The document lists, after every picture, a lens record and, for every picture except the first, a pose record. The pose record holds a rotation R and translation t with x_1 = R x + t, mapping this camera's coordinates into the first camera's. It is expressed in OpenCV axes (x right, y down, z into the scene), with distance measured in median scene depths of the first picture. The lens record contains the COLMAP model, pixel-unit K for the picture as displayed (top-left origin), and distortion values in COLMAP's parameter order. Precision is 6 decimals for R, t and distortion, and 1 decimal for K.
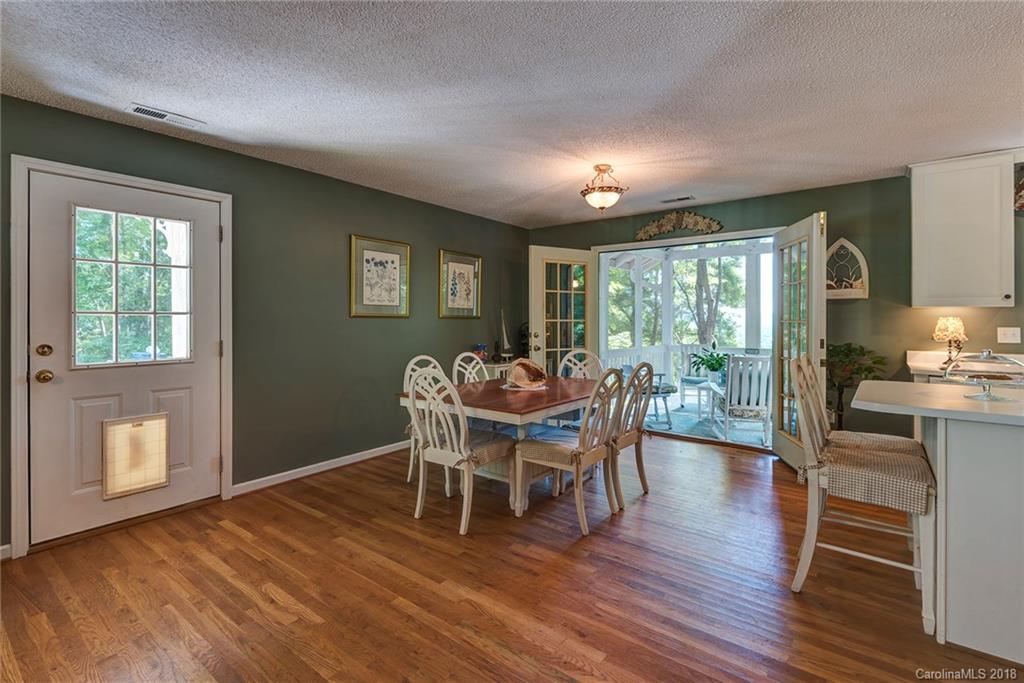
lens RADIAL K [[481.5, 0, 516.9], [0, 481.5, 315.6], [0, 0, 1]] dist [0.069445, -0.000165]
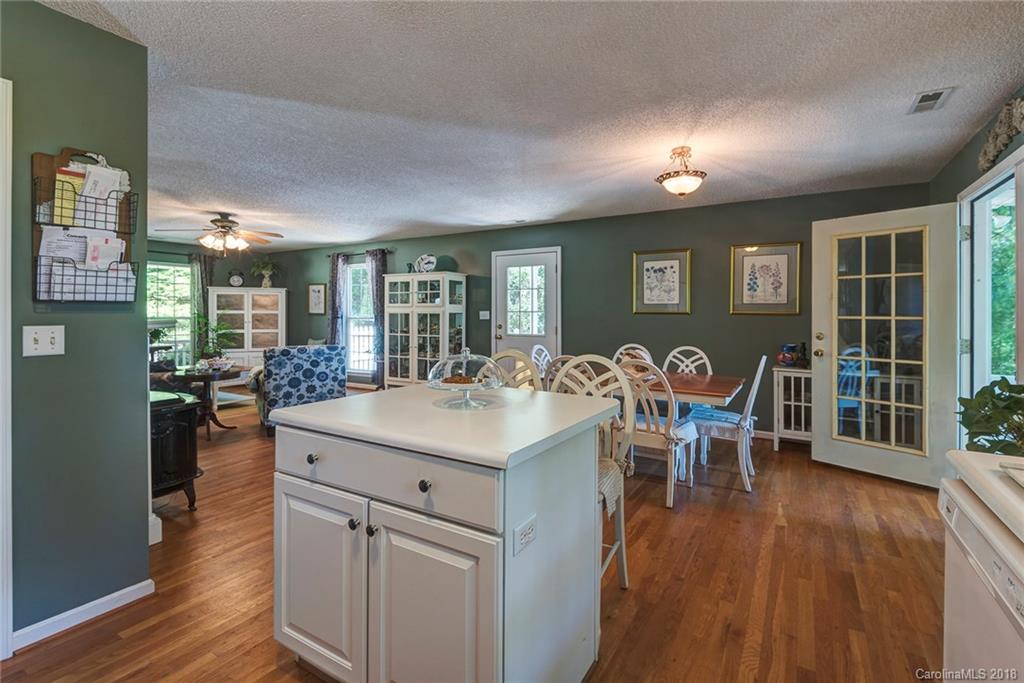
lens RADIAL K [[481.5, 0, 516.9], [0, 481.5, 315.6], [0, 0, 1]] dist [0.069445, -0.000165]
pose [[0.126286, 0.000308, -0.991994, 0.903933], [0.002750, 0.999996, 0.000660, 0.006538], [0.991990, -0.002811, 0.126285, 0.488374]]
